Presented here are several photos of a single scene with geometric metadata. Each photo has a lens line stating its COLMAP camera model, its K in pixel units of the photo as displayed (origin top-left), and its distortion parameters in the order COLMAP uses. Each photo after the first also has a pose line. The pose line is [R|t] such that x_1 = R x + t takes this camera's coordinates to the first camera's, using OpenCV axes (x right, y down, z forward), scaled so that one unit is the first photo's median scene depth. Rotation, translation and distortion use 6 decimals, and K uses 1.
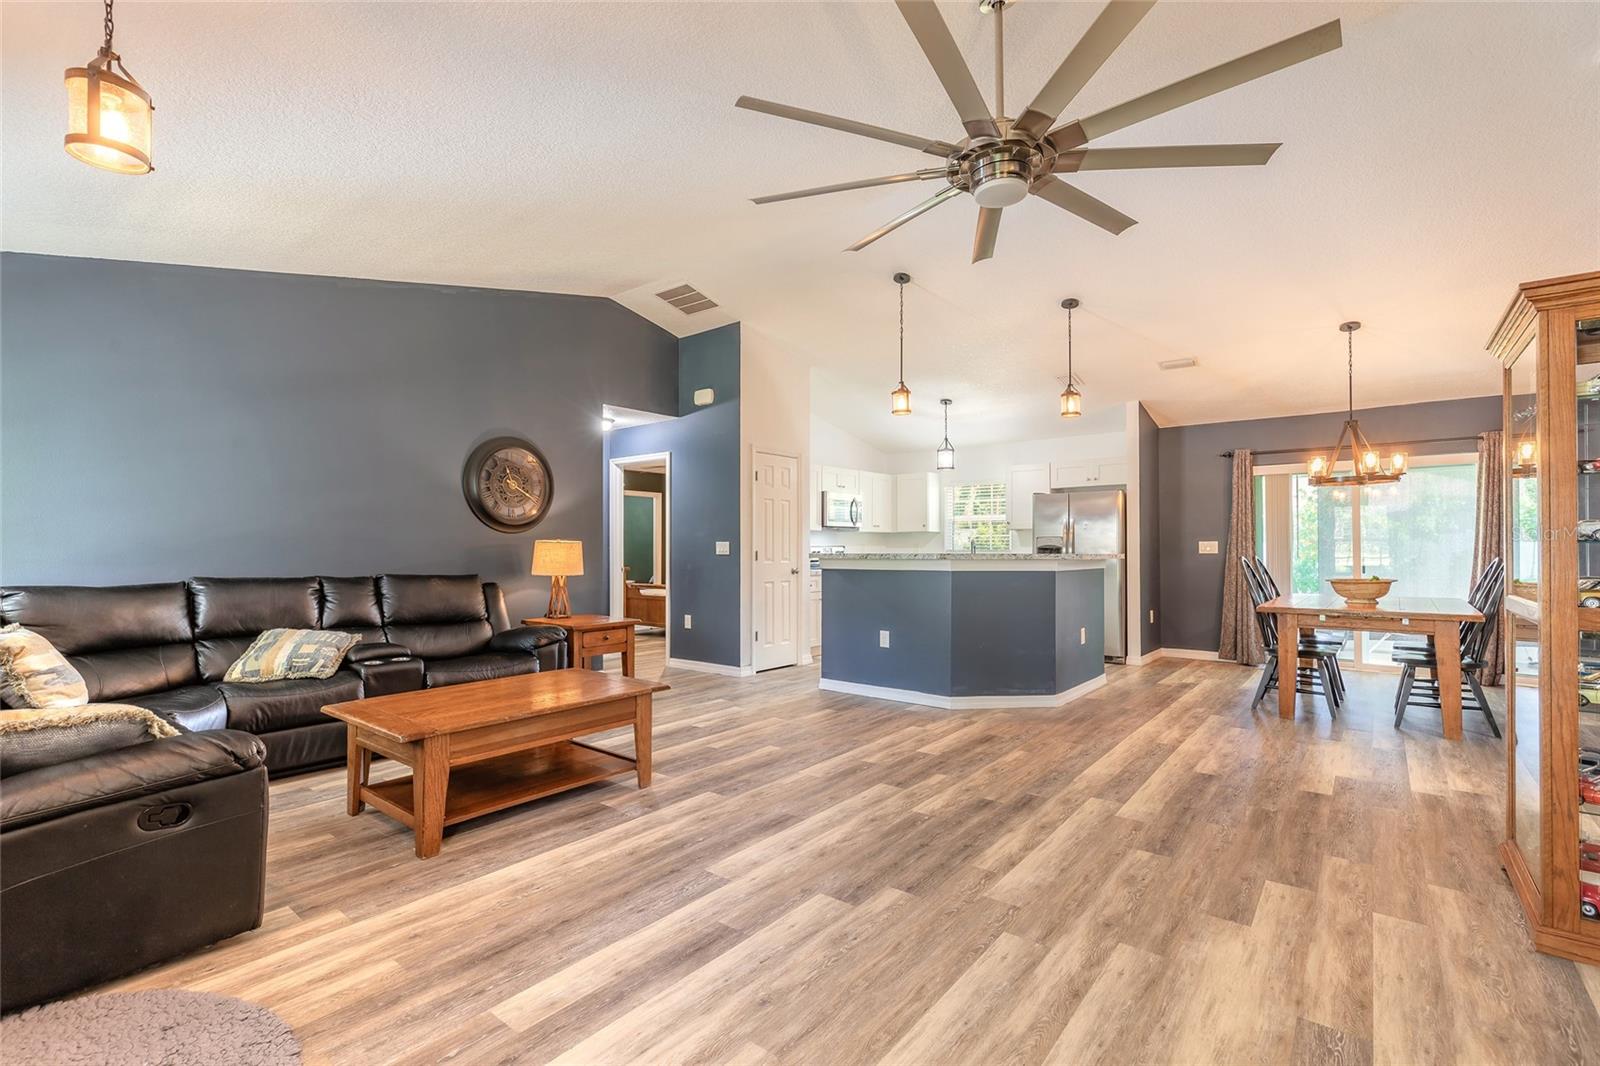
lens RADIAL K [[726.3, 0, 793.0], [0, 726.3, 541.3], [0, 0, 1]] dist [0.011160, -0.003357]
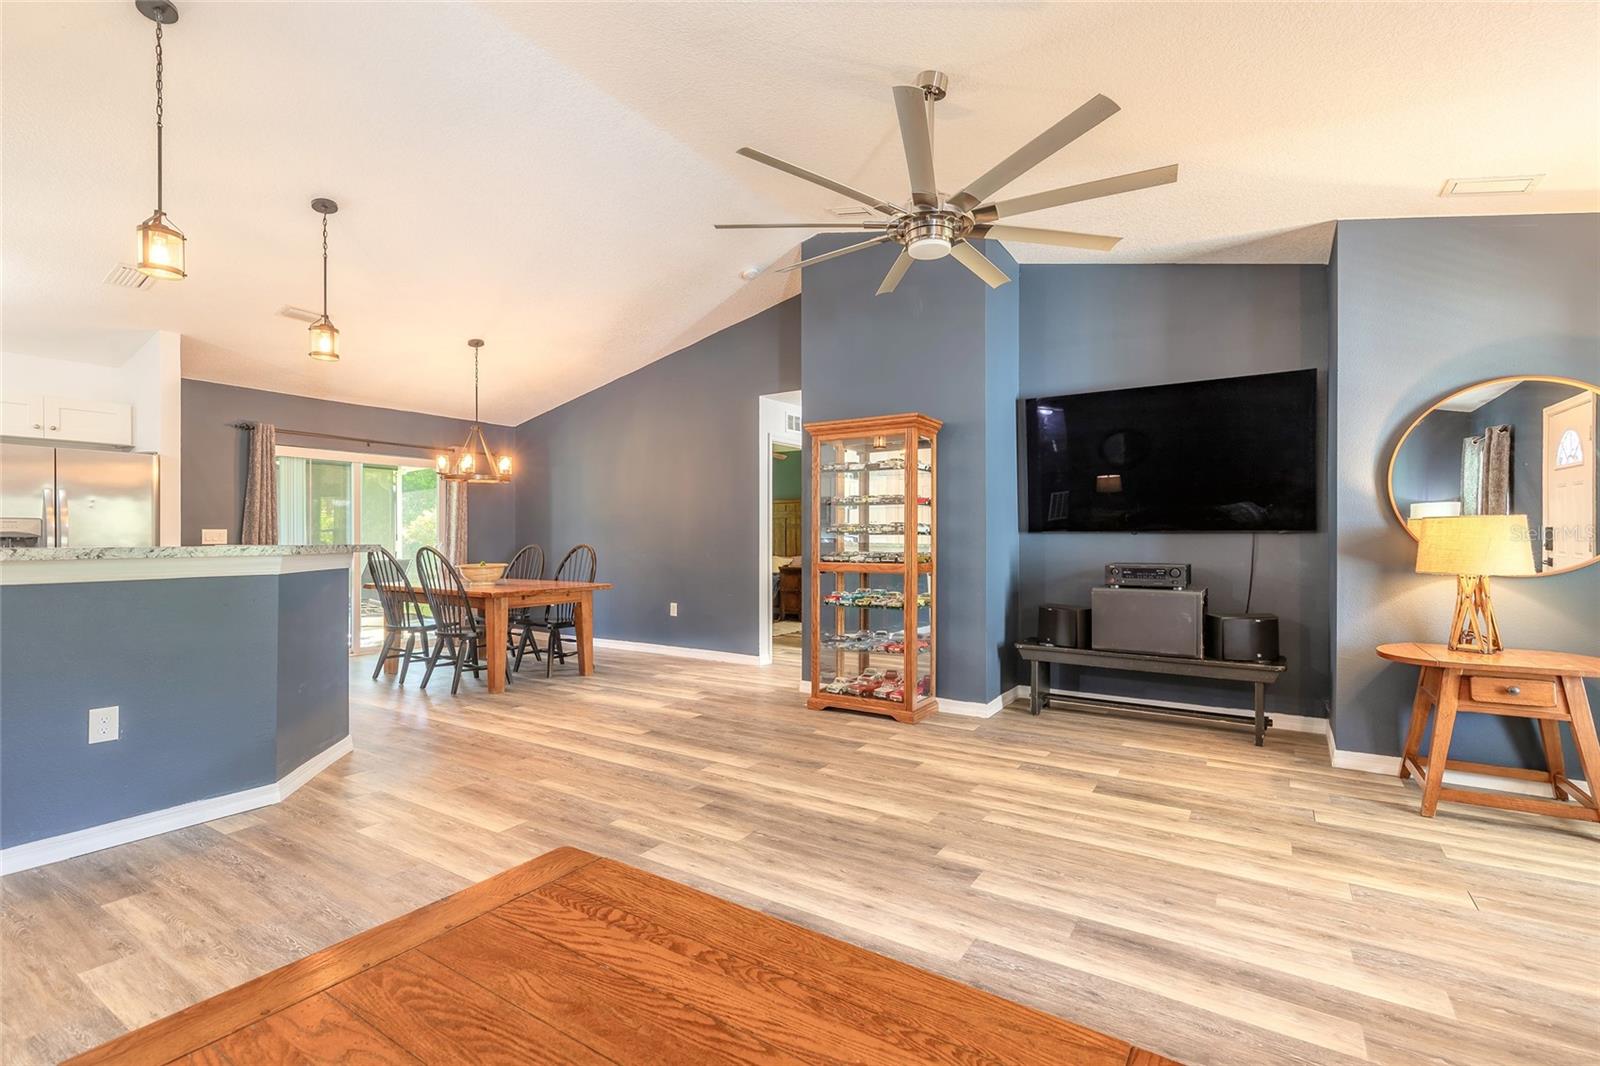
lens RADIAL K [[726.3, 0, 802.0], [0, 726.3, 540.9], [0, 0, 1]] dist [0.011160, -0.003357]
pose [[-0.107702, -0.002501, 0.994180, -0.577654], [-0.008891, 0.999959, 0.001552, 0.011063], [-0.994143, -0.008672, -0.107720, 0.843335]]
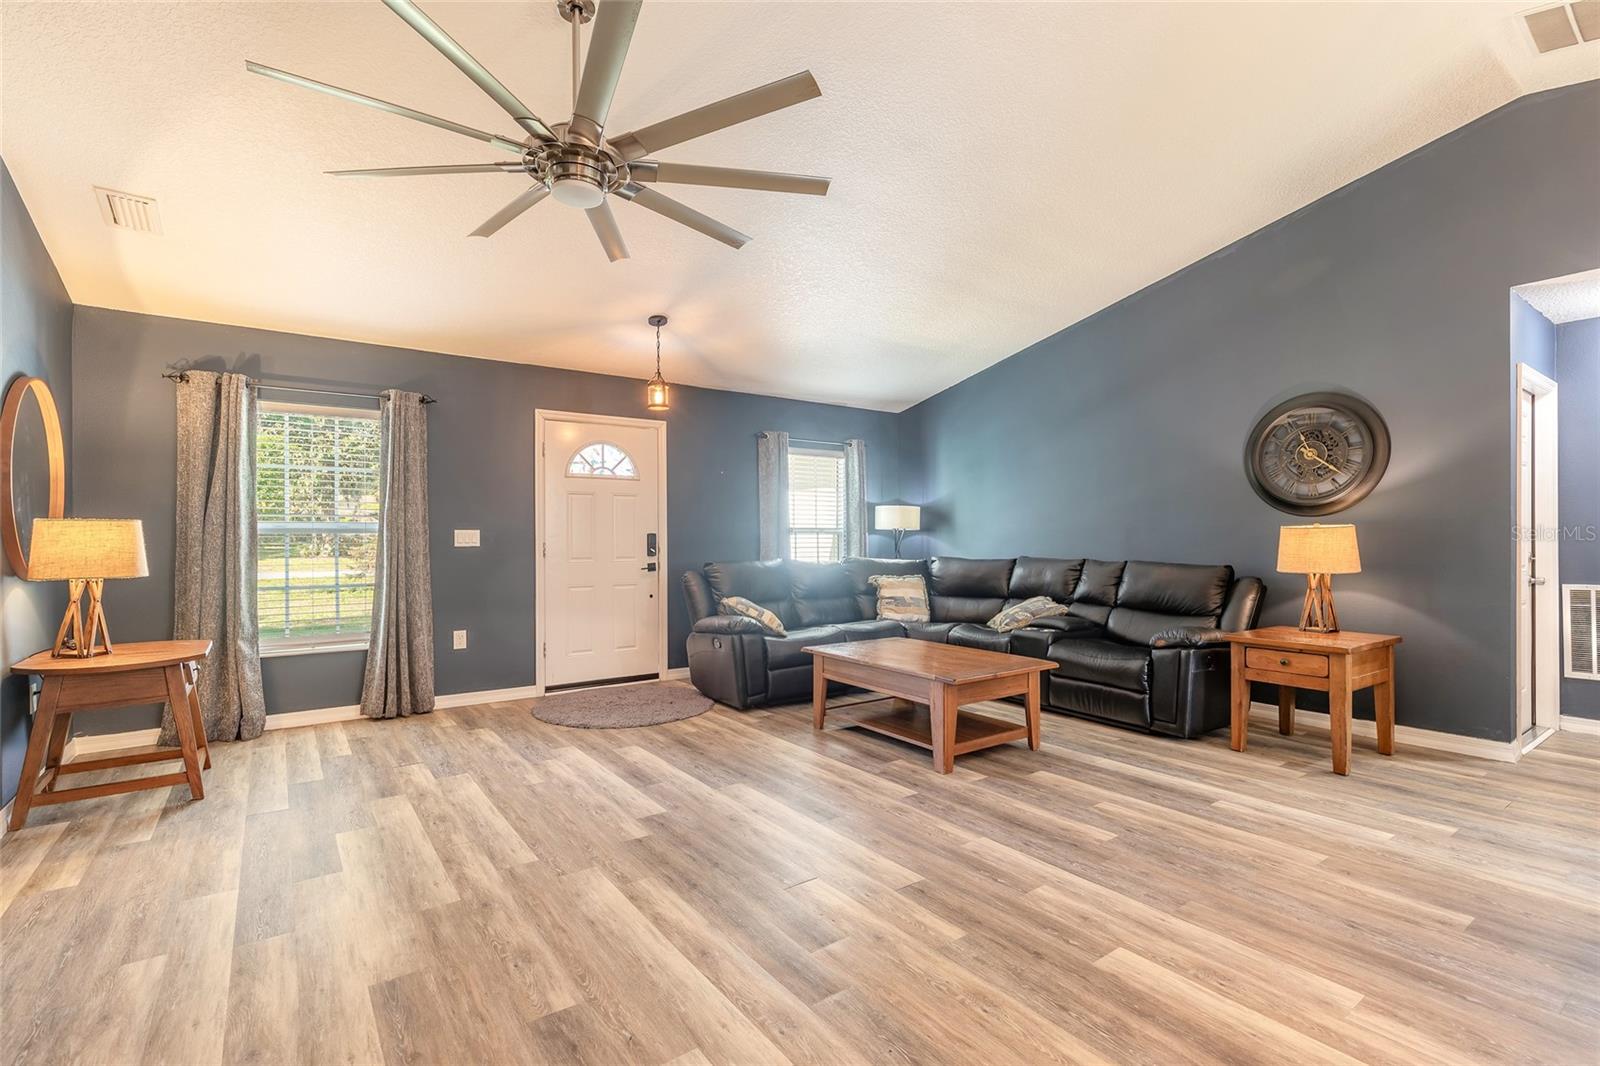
lens RADIAL K [[726.3, 0, 792.5], [0, 726.3, 534.6], [0, 0, 1]] dist [0.011160, -0.003357]
pose [[-0.274436, -0.002602, -0.961602, 0.752797], [0.011431, 0.999917, -0.005968, 0.008914], [0.961537, -0.012629, -0.274384, 0.985593]]
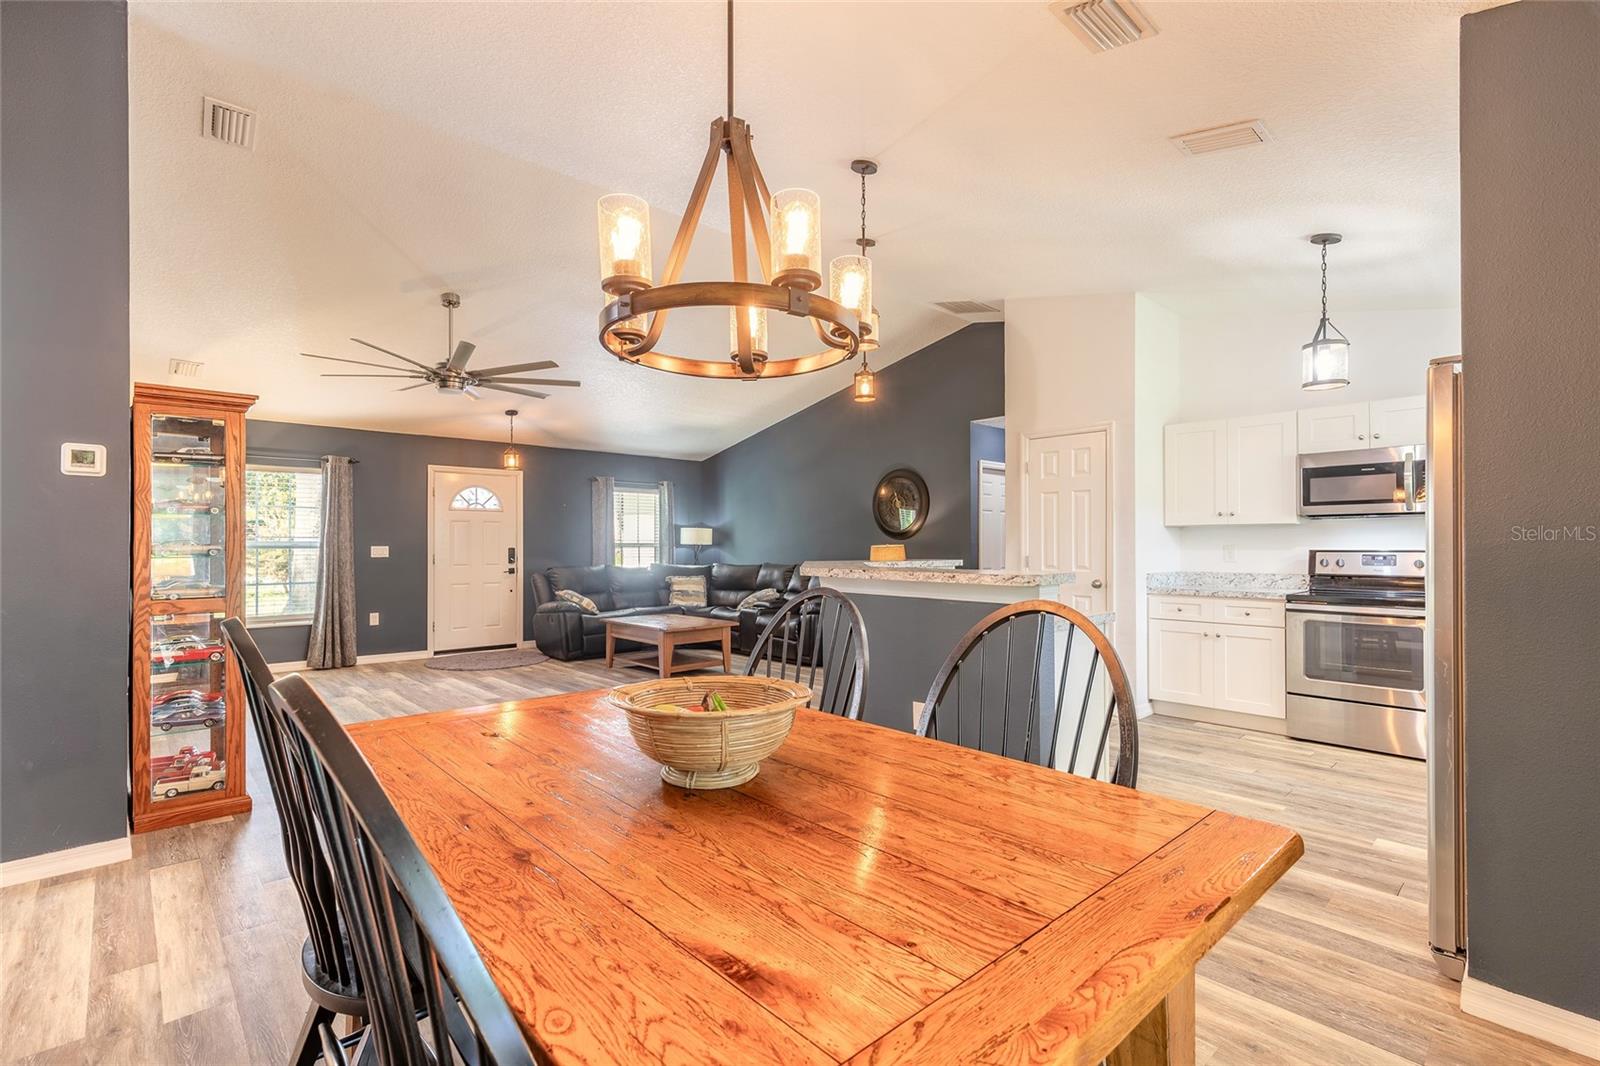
lens RADIAL K [[726.3, 0, 792.8], [0, 726.3, 537.8], [0, 0, 1]] dist [0.011160, -0.003357]
pose [[-0.150400, -0.008986, -0.988584, 1.424149], [0.010755, 0.999885, -0.010725, -0.003229], [0.988567, -0.012245, -0.150286, 1.457049]]
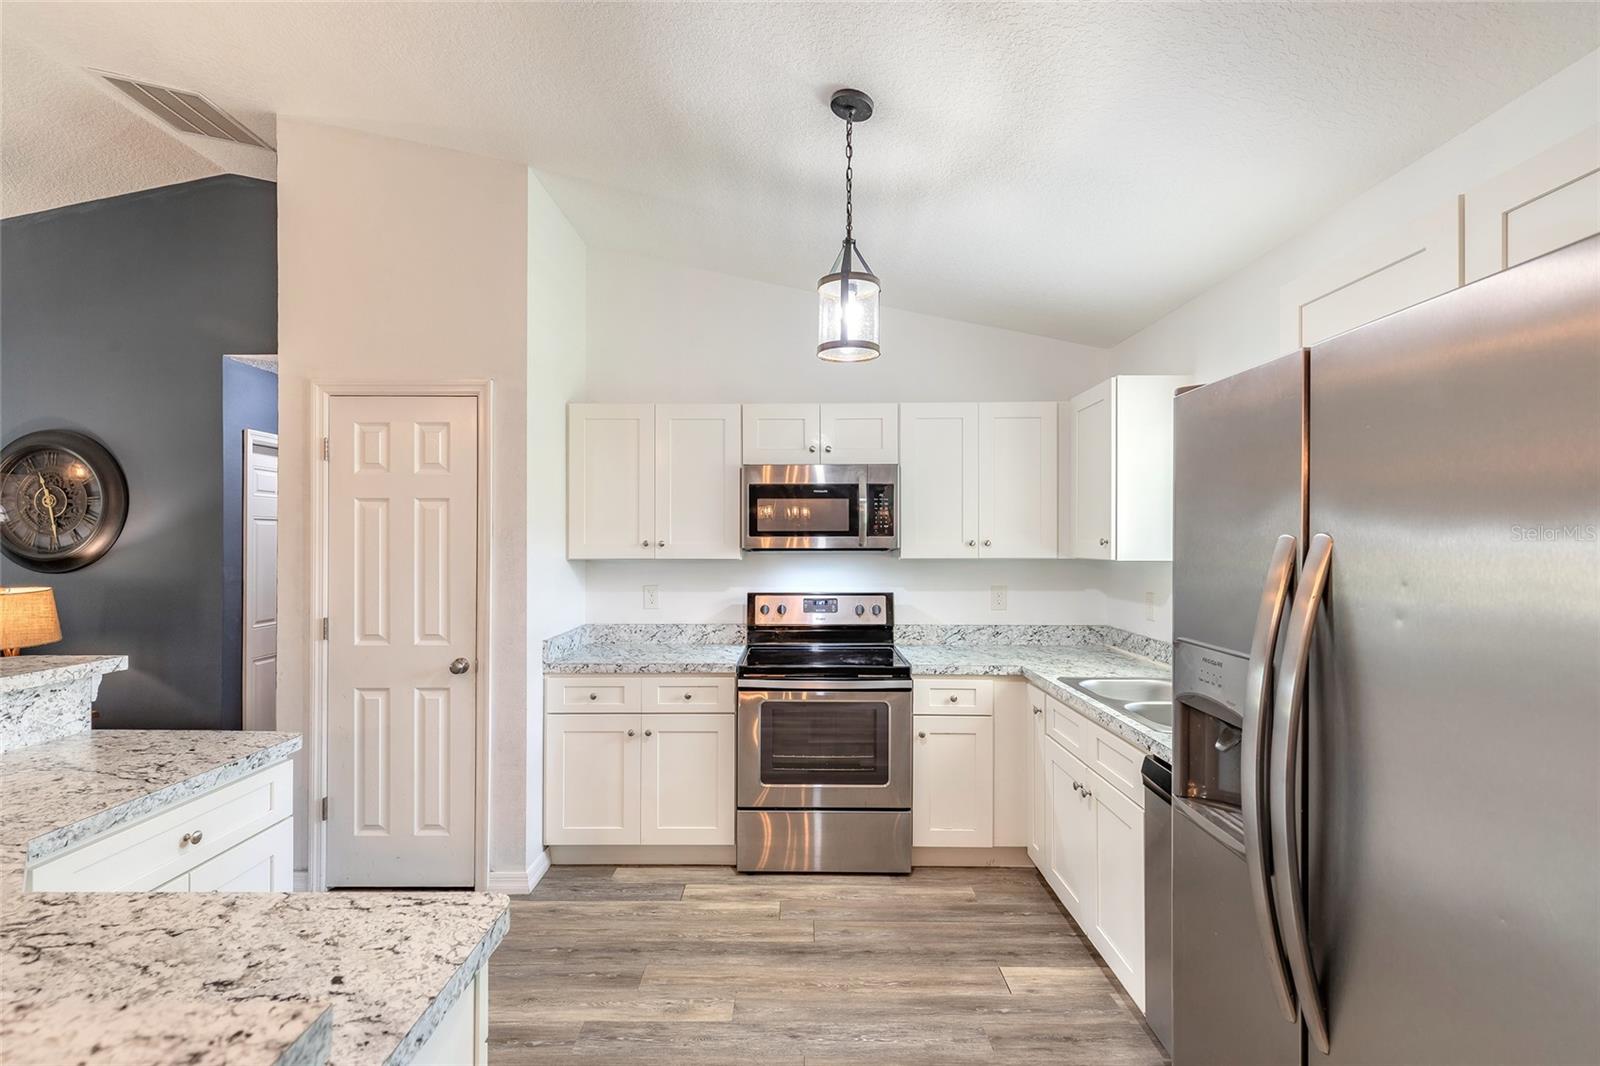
lens RADIAL K [[726.3, 0, 794.6], [0, 726.3, 538.0], [0, 0, 1]] dist [0.011160, -0.003357]
pose [[0.624535, -0.000610, -0.780997, 0.816855], [0.006776, 0.999966, 0.004638, -0.061169], [0.780968, -0.008189, 0.624518, 1.610259]]
